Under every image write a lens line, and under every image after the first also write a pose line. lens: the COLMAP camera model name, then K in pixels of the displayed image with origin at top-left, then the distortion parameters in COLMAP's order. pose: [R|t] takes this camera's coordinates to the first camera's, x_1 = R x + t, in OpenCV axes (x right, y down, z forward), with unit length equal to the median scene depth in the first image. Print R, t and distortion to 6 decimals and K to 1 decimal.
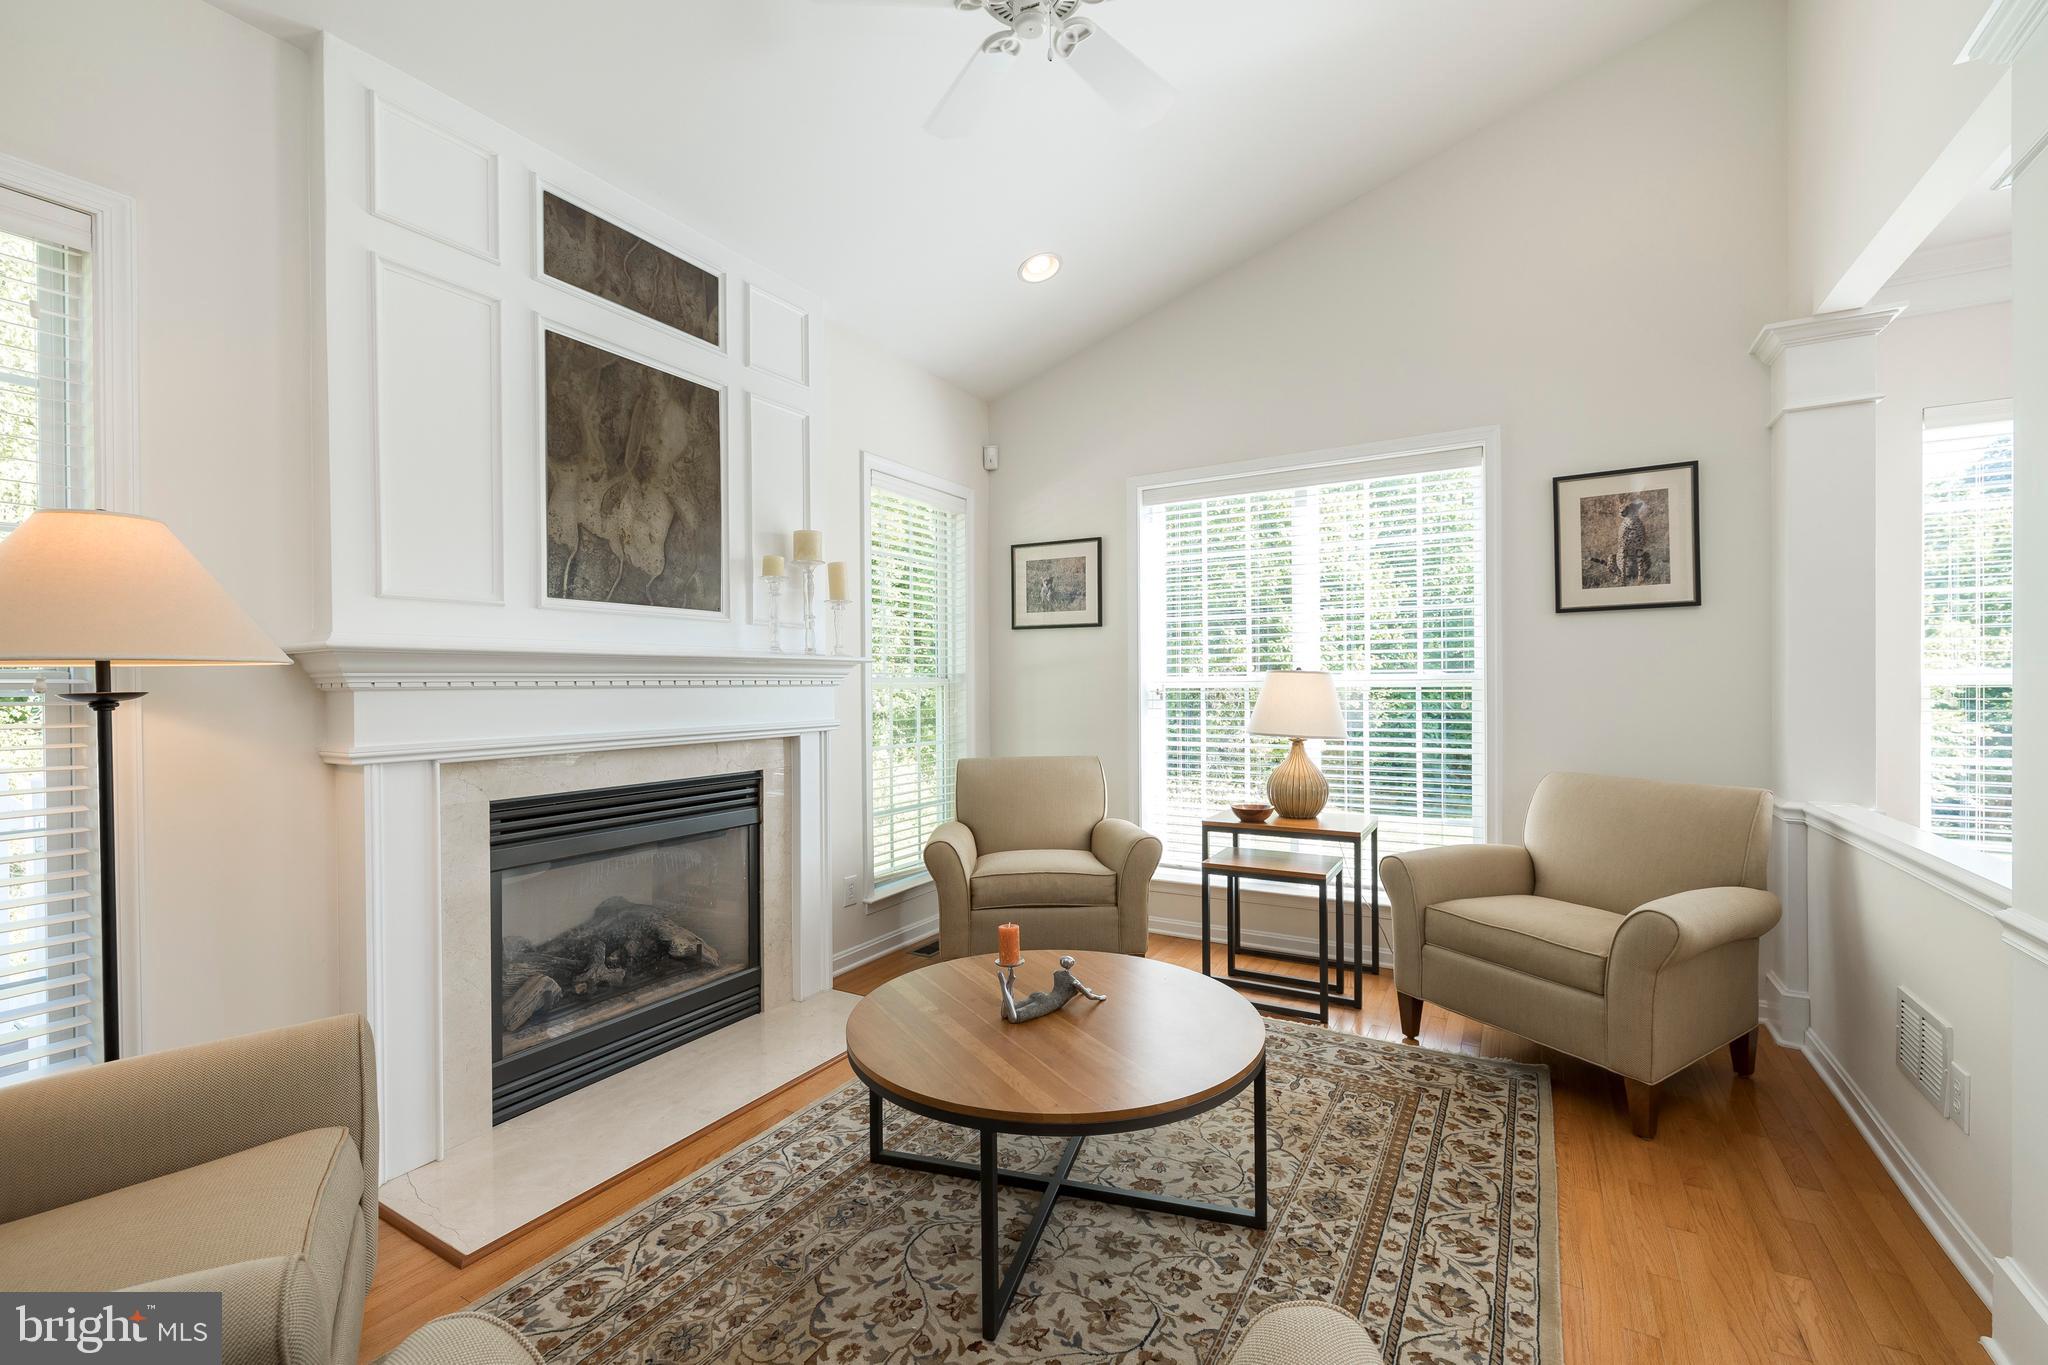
lens RADIAL K [[862.9, 0, 1025.9], [0, 862.9, 683.5], [0, 0, 1]] dist [0.009571, -0.000157]
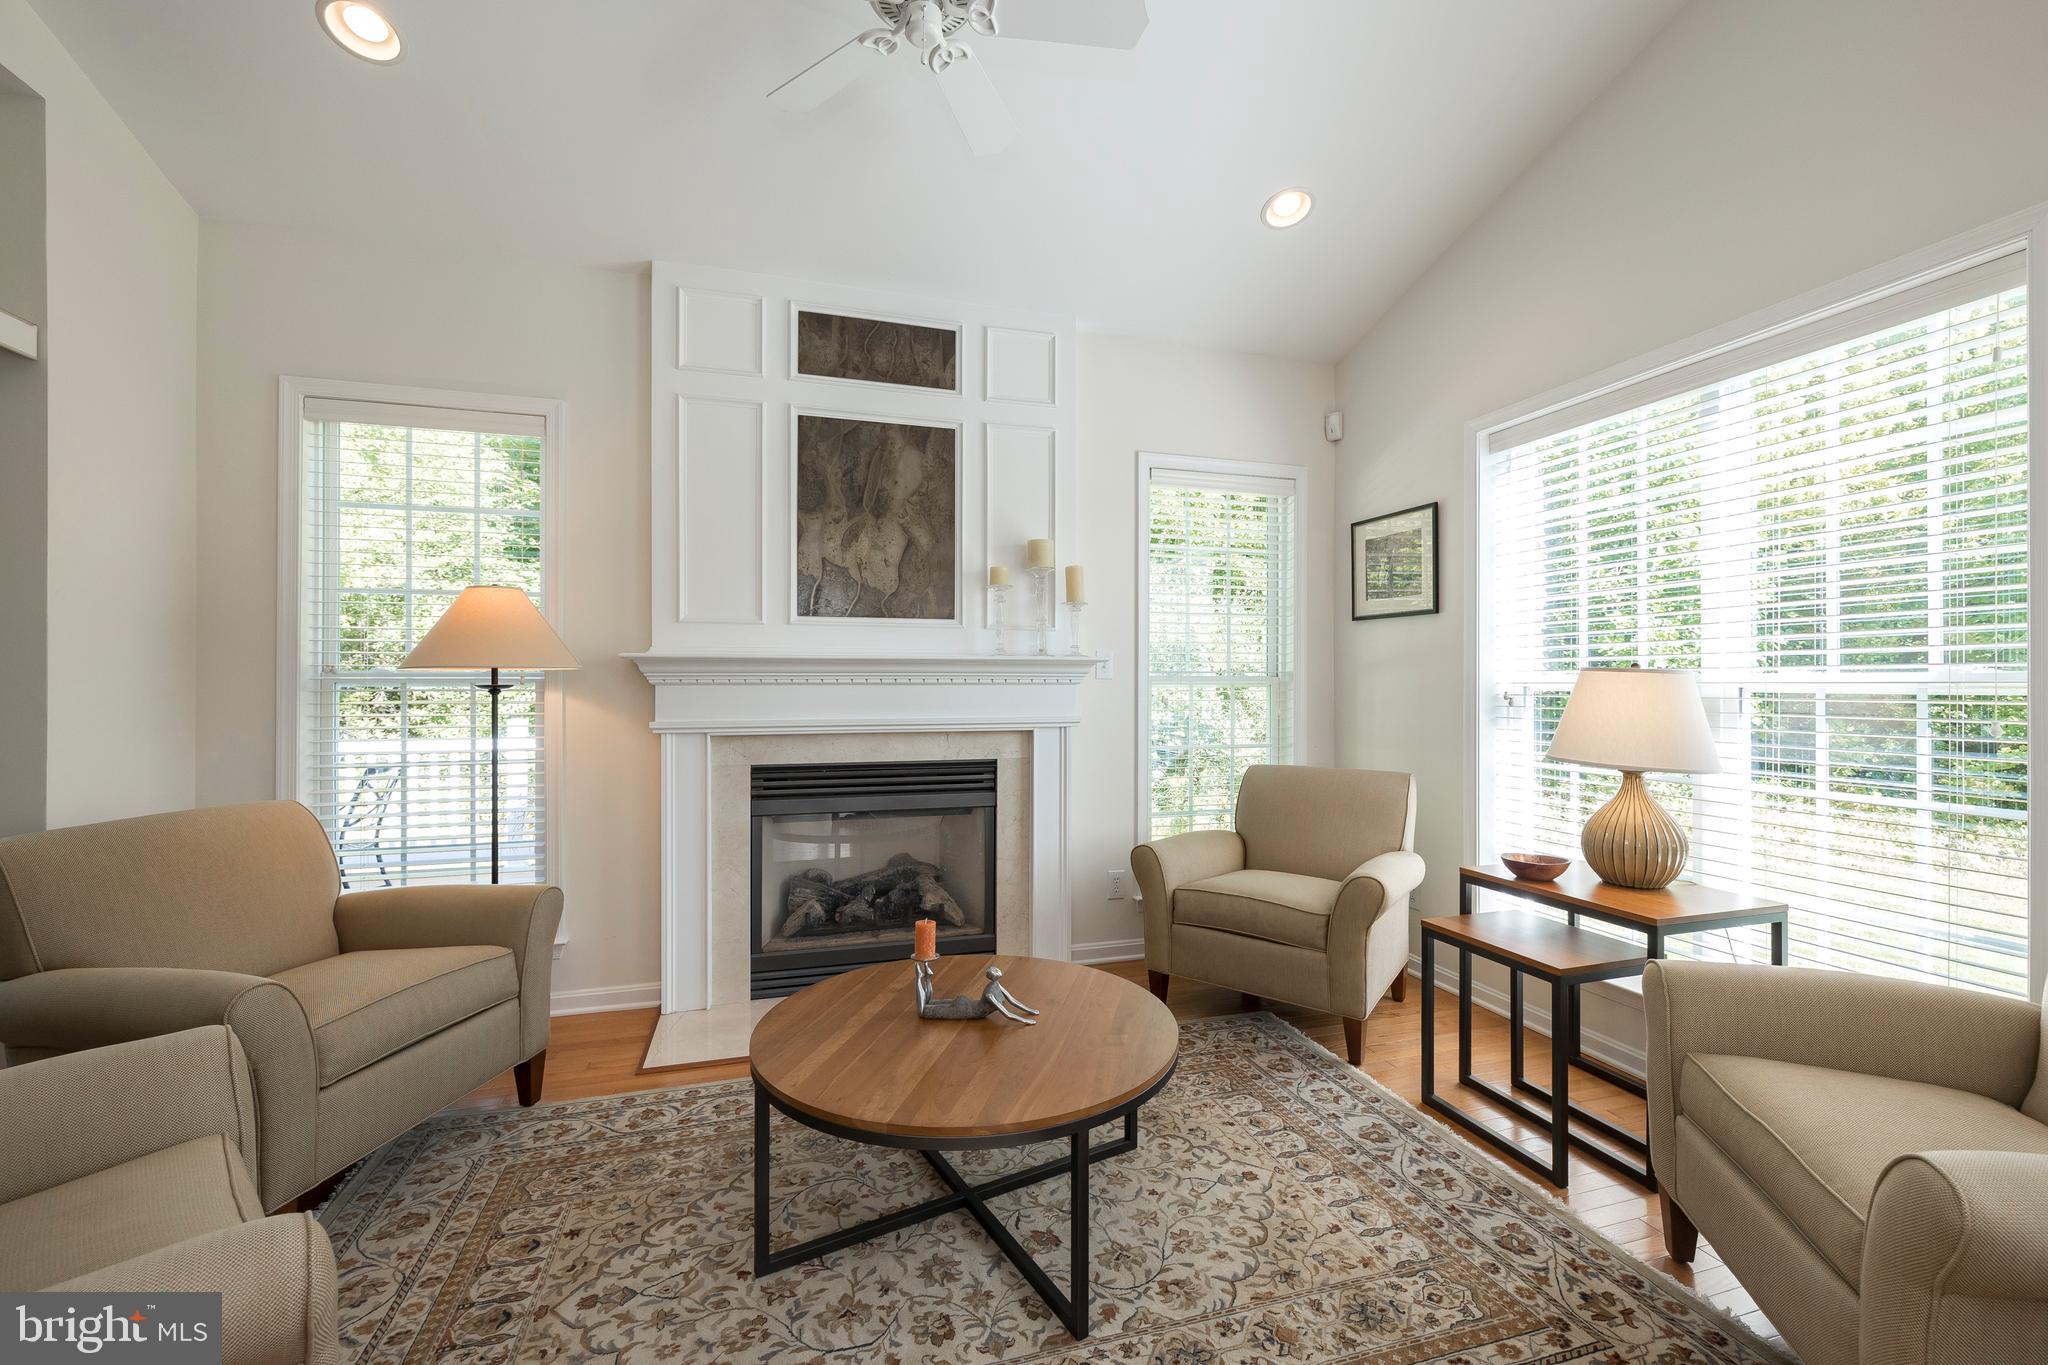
lens RADIAL K [[862.9, 0, 1036.9], [0, 862.9, 679.2], [0, 0, 1]] dist [0.009571, -0.000157]
pose [[0.737402, 0.005302, -0.675433, 0.551823], [-0.005966, 0.999981, 0.001336, -0.005624], [0.675427, 0.003044, 0.737420, 0.241011]]
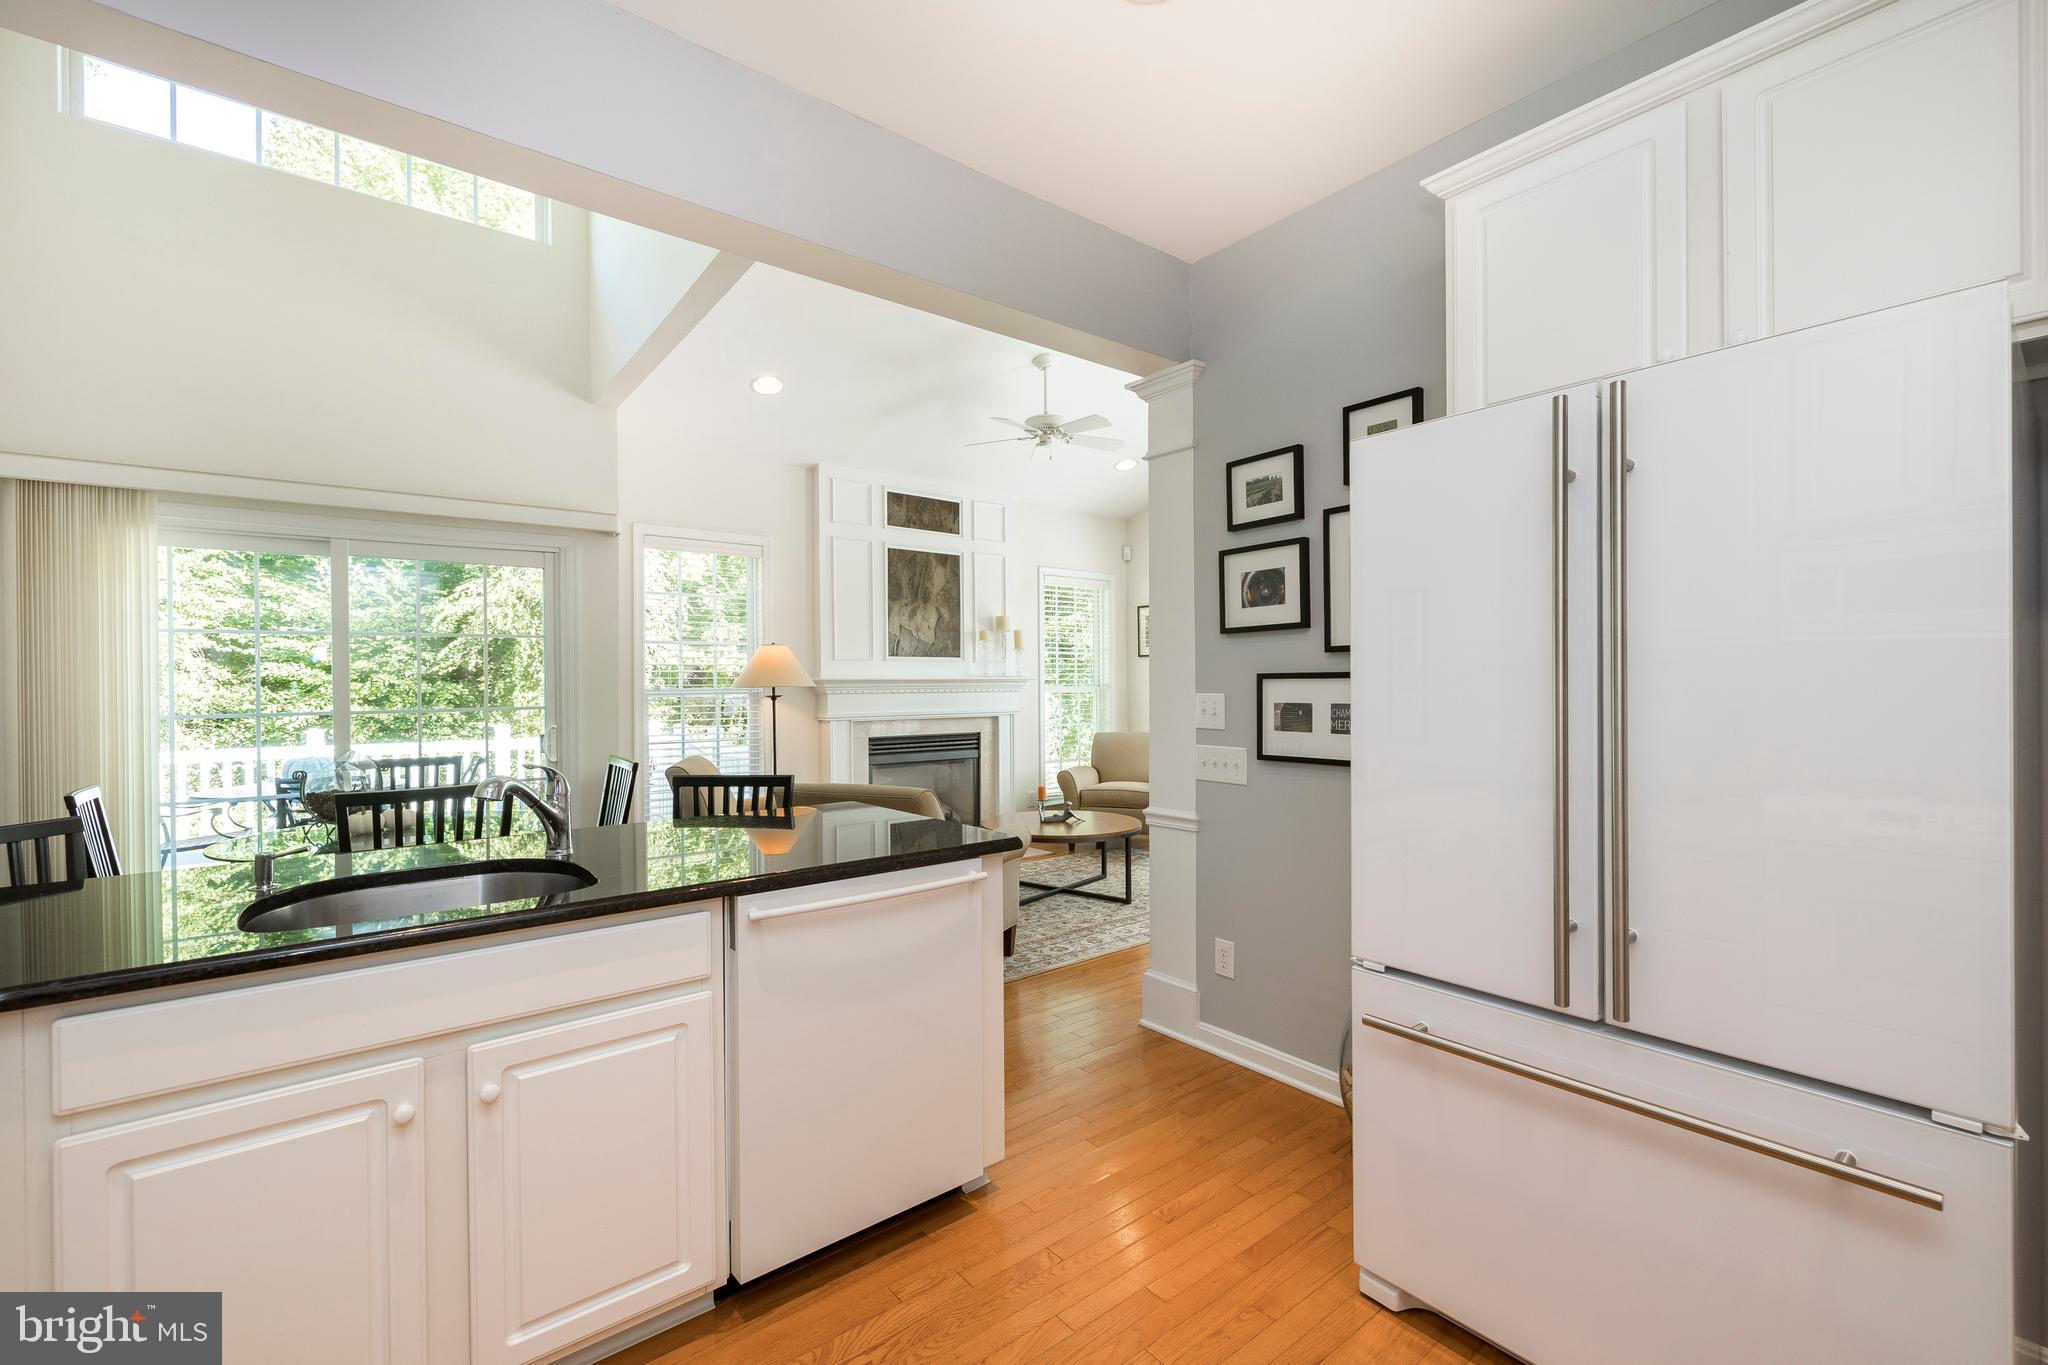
lens RADIAL K [[862.9, 0, 1036.2], [0, 862.9, 686.3], [0, 0, 1]] dist [0.009571, -0.000157]
pose [[0.936820, 0.001859, -0.349806, 0.628011], [0.000197, 0.999983, 0.005843, -0.025860], [0.349810, -0.005543, 0.936804, -1.035052]]
